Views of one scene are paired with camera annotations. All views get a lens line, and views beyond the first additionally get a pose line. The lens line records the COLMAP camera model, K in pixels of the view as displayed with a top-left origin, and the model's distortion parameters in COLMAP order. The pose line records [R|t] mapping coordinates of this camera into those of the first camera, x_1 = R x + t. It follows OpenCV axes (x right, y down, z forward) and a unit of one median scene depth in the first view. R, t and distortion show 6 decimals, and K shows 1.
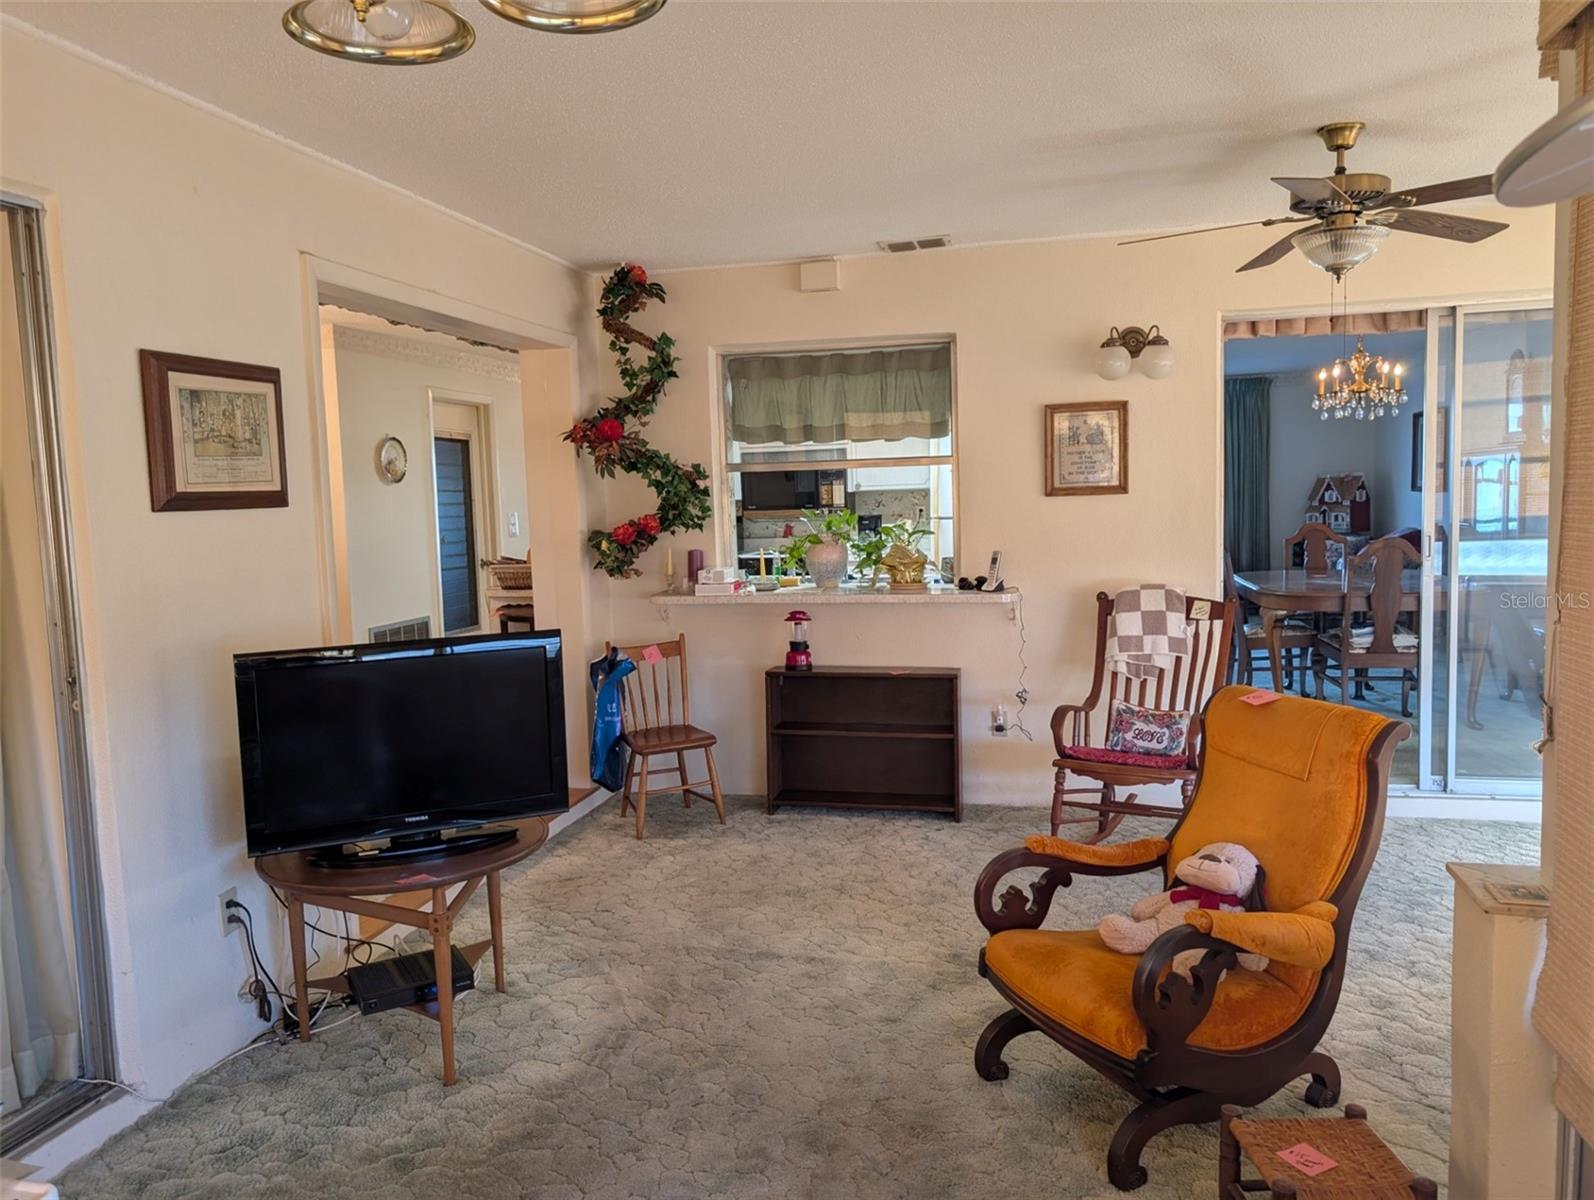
lens RADIAL K [[1129.3, 0, 797.0], [0, 1129.3, 600.0], [0, 0, 1]] dist [0.006226, -0.000139]
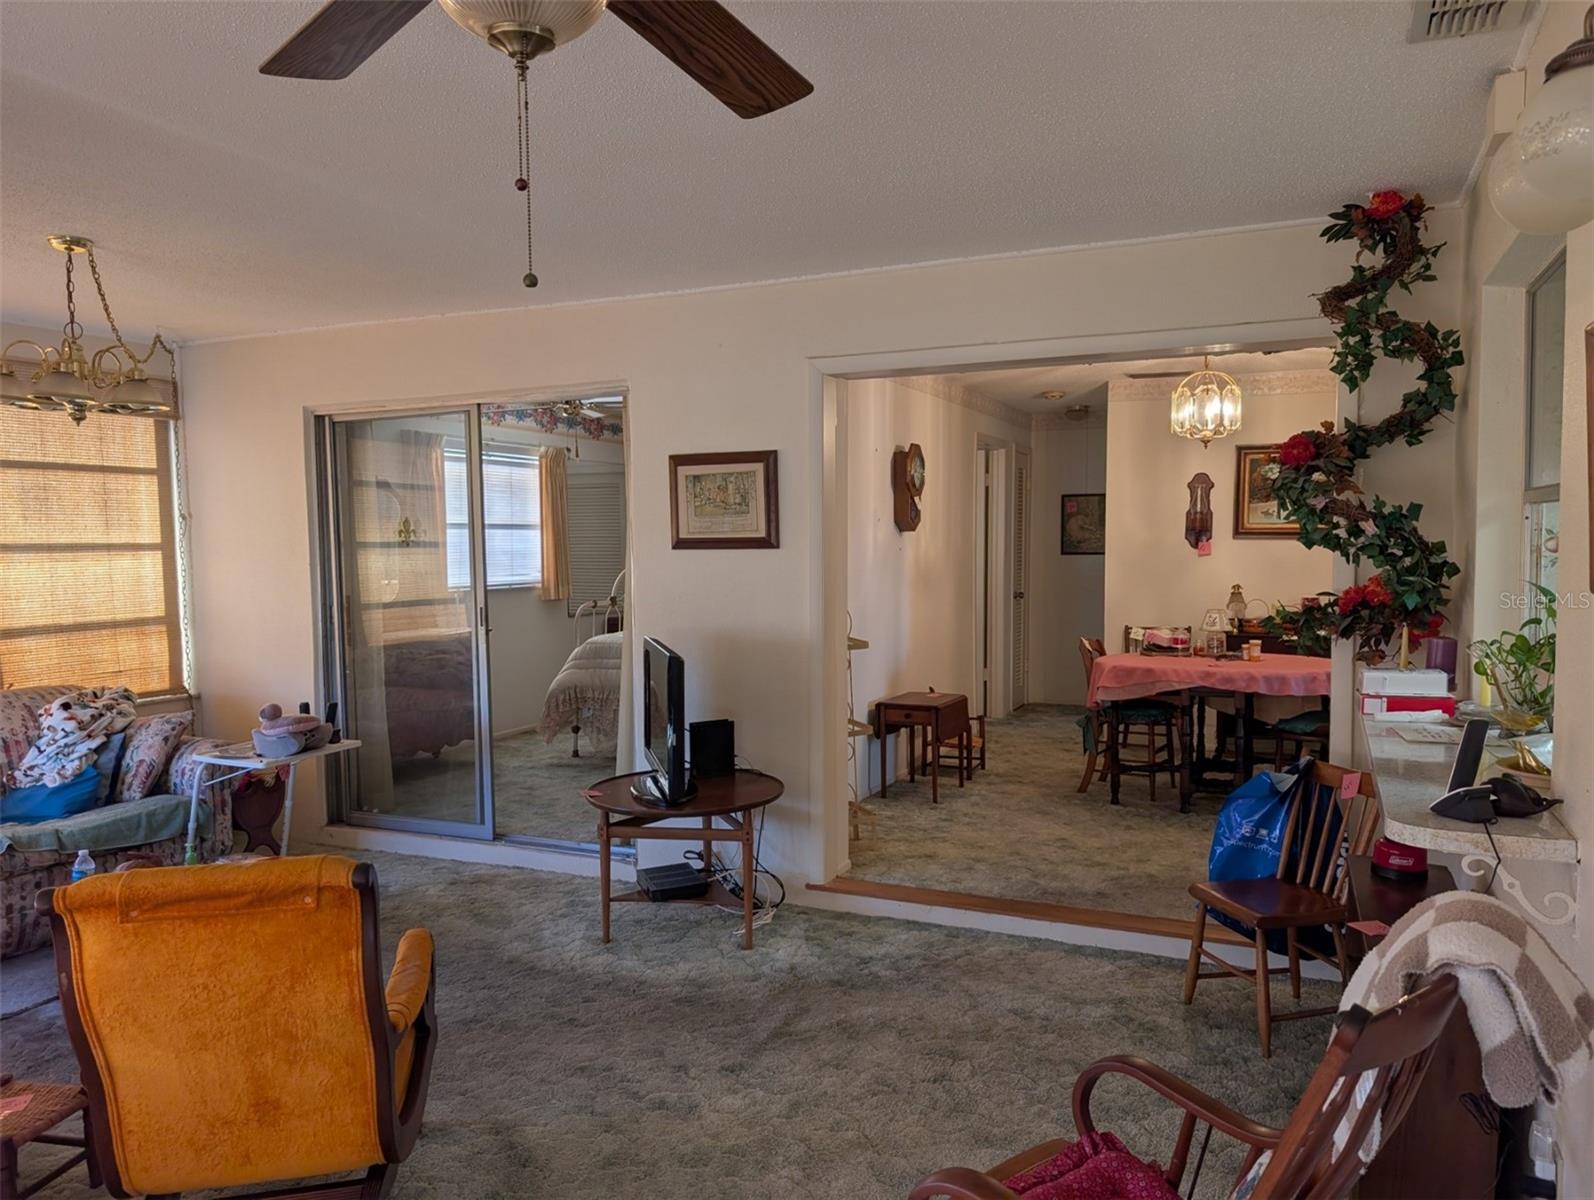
lens RADIAL K [[1129.3, 0, 797.0], [0, 1129.3, 600.0], [0, 0, 1]] dist [0.006226, -0.000139]
pose [[-0.160374, 0.099566, -0.982022, 0.997668], [-0.078989, 0.990414, 0.113317, -0.192275], [0.983891, 0.095742, -0.150972, 1.327713]]
